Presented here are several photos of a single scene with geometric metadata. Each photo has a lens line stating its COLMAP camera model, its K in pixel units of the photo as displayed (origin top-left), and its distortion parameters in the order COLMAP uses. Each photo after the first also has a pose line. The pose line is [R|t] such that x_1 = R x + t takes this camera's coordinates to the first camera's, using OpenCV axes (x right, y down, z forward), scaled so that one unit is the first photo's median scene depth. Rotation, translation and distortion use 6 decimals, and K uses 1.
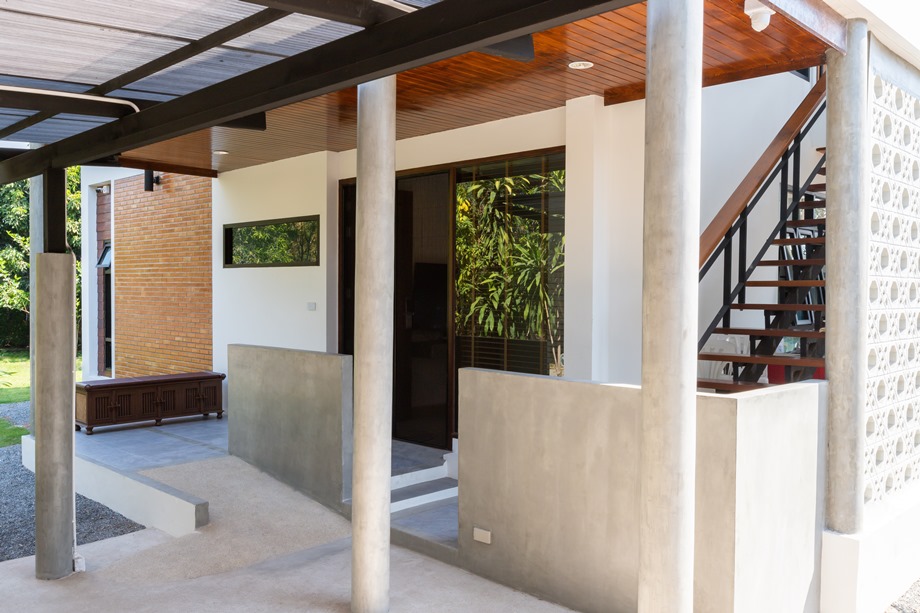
lens RADIAL K [[791.5, 0, 460.0], [0, 791.5, 306.5], [0, 0, 1]] dist [-0.008765, -0.004695]
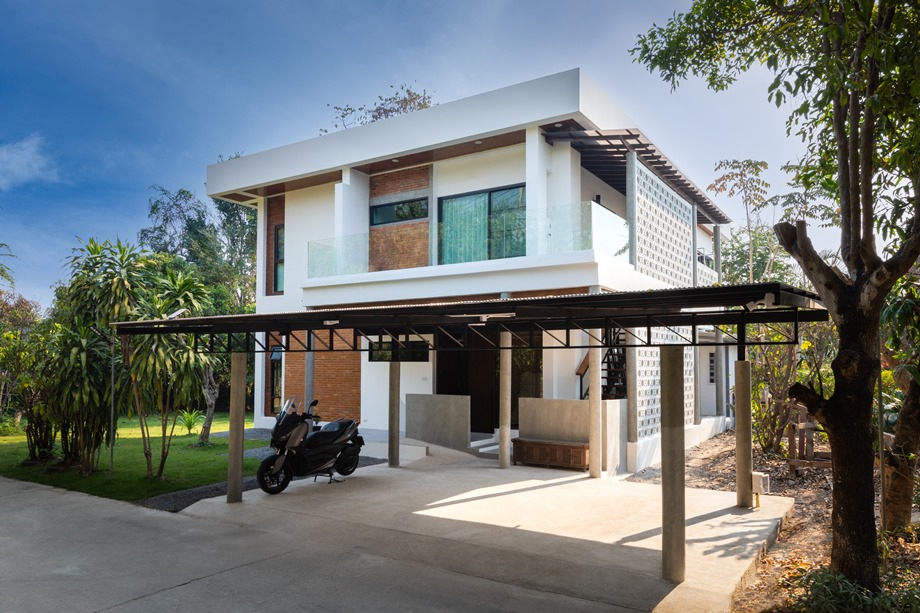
lens RADIAL K [[682.4, 0, 460.0], [0, 682.4, 306.5], [0, 0, 1]] dist [-0.000756, -0.000208]
pose [[0.976285, 0.020395, 0.215528, -0.665037], [0.004124, 0.993620, -0.112707, 0.019608], [-0.216452, 0.110924, 0.969971, -1.312255]]
